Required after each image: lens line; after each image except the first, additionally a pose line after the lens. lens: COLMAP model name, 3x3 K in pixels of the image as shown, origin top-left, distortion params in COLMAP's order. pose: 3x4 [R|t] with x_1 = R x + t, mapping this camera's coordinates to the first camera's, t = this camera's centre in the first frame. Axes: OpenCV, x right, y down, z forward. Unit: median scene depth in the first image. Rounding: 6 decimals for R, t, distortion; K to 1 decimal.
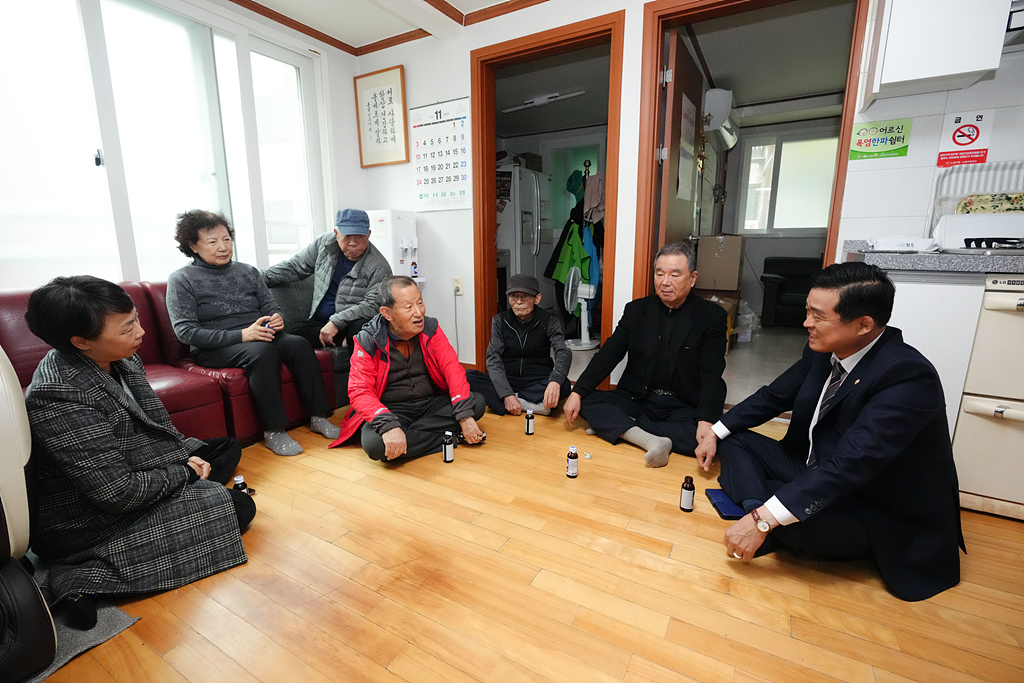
lens RADIAL K [[461.1, 0, 510.0], [0, 461.1, 337.4], [0, 0, 1]] dist [0.000929, 0.001411]
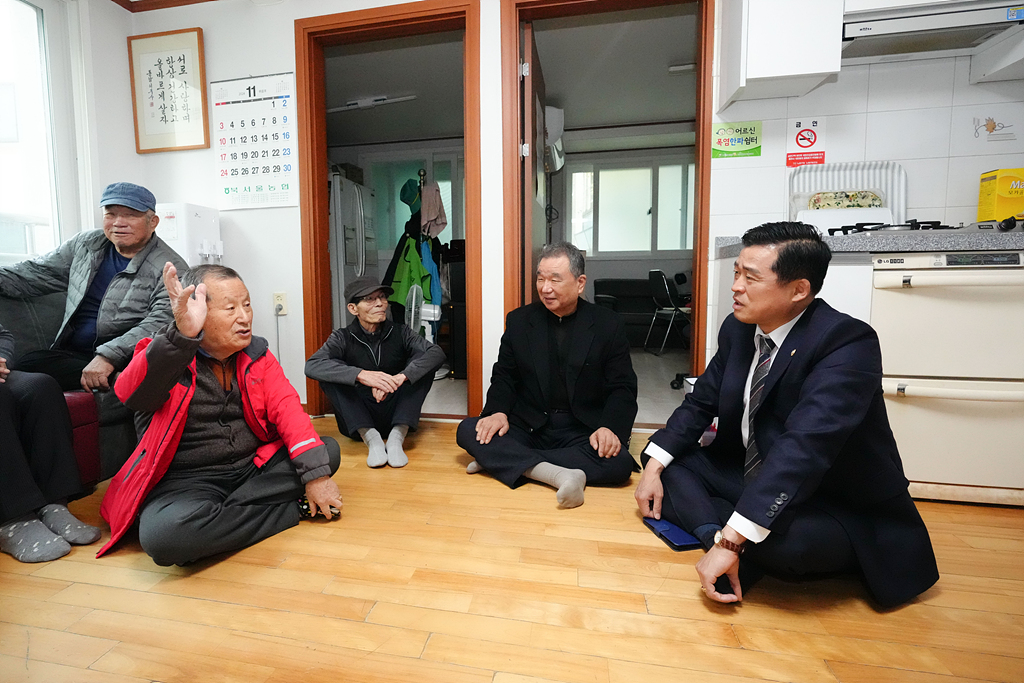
lens RADIAL K [[500.5, 0, 466.9], [0, 500.5, 321.2], [0, 0, 1]] dist [-0.001781, 0.001422]
pose [[0.952475, -0.028998, 0.303233, -0.094511], [0.065893, 0.991503, -0.112157, 0.045441], [-0.297404, 0.126807, 0.946293, 0.149485]]
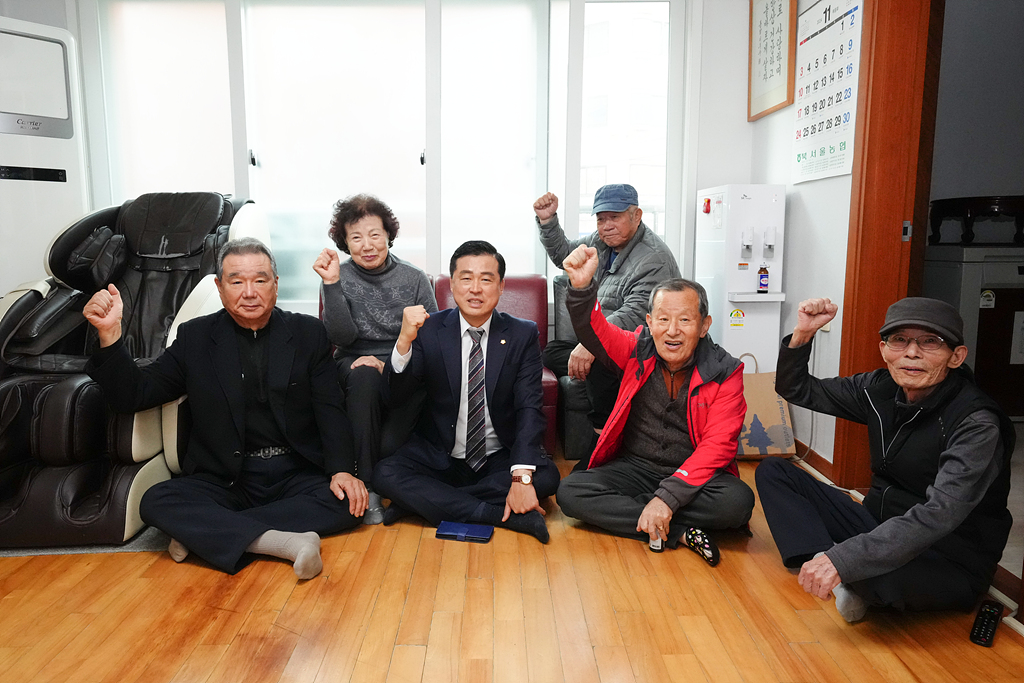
lens RADIAL K [[671.2, 0, 512.0], [0, 671.2, 341.5], [0, 0, 1]] dist [-0.008495, -0.003004]
pose [[0.517597, 0.137501, -0.844504, 0.506194], [-0.167462, 0.984194, 0.057607, -0.085544], [0.839077, 0.111605, 0.532442, 0.356551]]
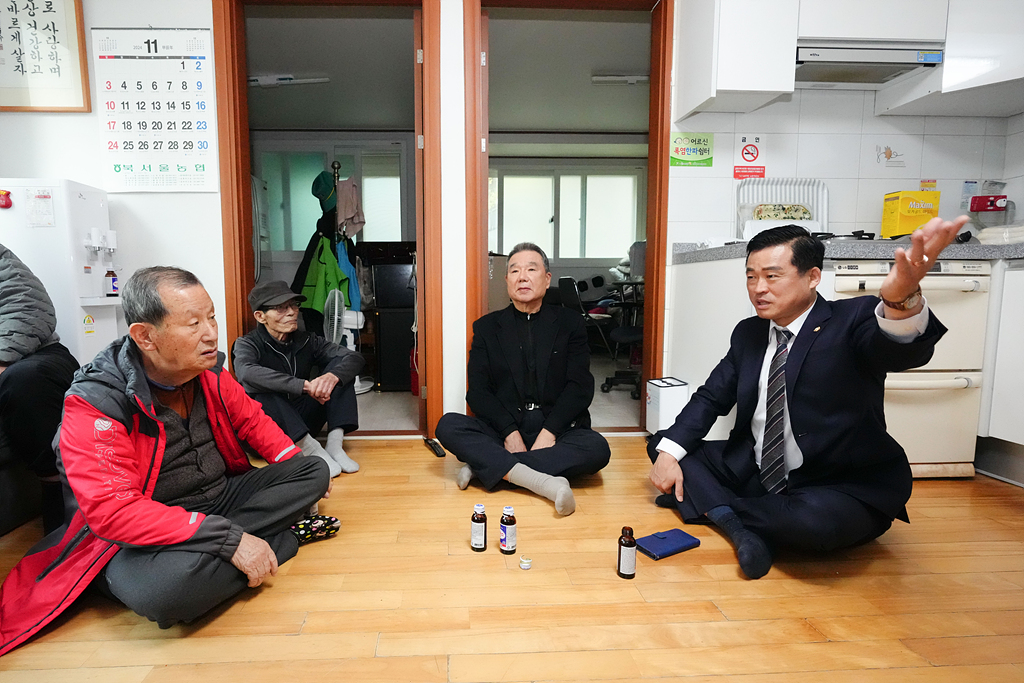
lens RADIAL K [[512.1, 0, 466.0], [0, 512.1, 337.2], [0, 0, 1]] dist [0.000028, 0.000672]
pose [[0.845133, -0.048408, 0.532360, -0.236370], [0.105110, 0.991498, -0.076706, 0.029323], [-0.524121, 0.120783, 0.843035, 0.273346]]
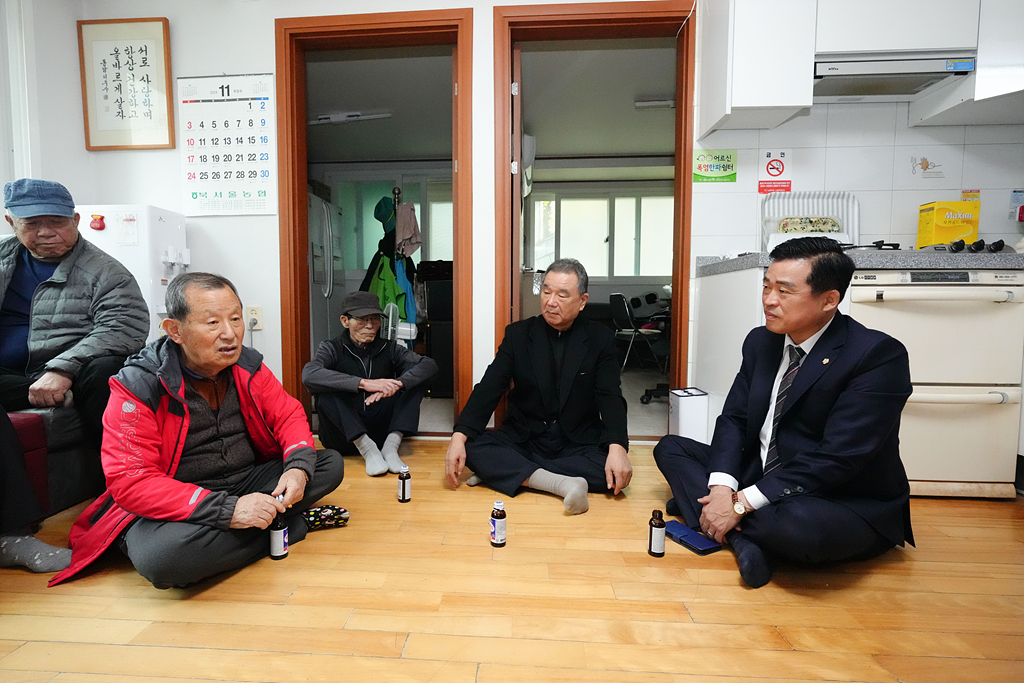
lens RADIAL K [[482.6, 0, 488.3], [0, 482.6, 336.9], [0, 0, 1]] dist [-0.001705, 0.001270]
pose [[0.899135, -0.020143, 0.437208, -0.155084], [0.081127, 0.989300, -0.121263, 0.054866], [-0.430087, 0.144501, 0.891148, 0.224715]]
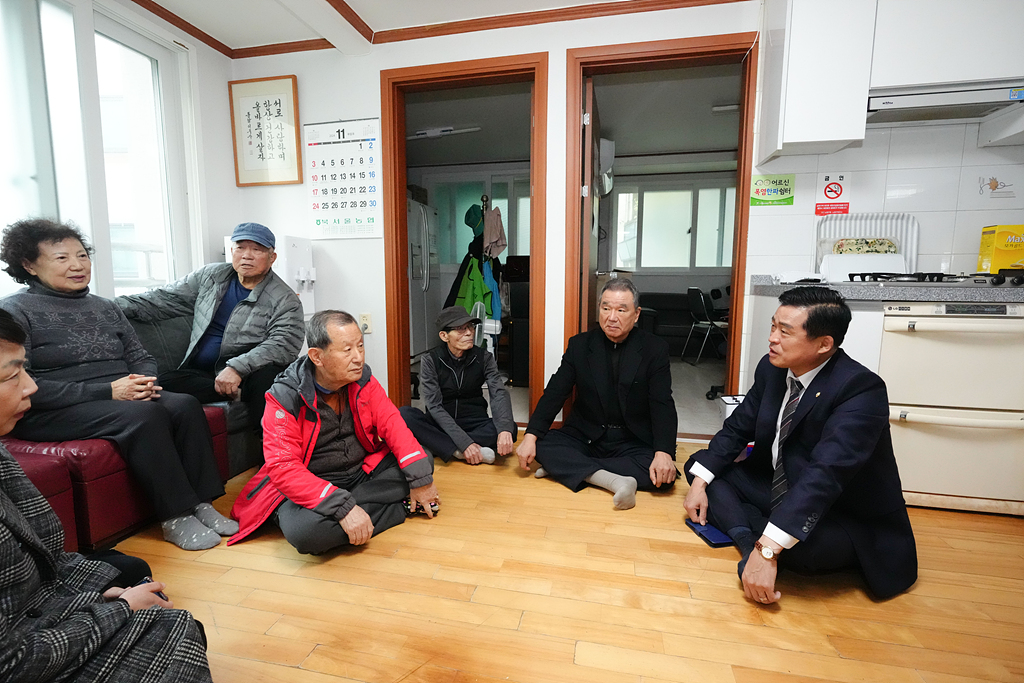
lens RADIAL K [[471.7, 0, 511.0], [0, 471.7, 337.5], [0, 0, 1]] dist [-0.000392, 0.000604]
pose [[0.952643, -0.028090, 0.302791, -0.164794], [0.052850, 0.995865, -0.073890, -0.003253], [-0.299463, 0.086393, 0.950188, 0.080666]]
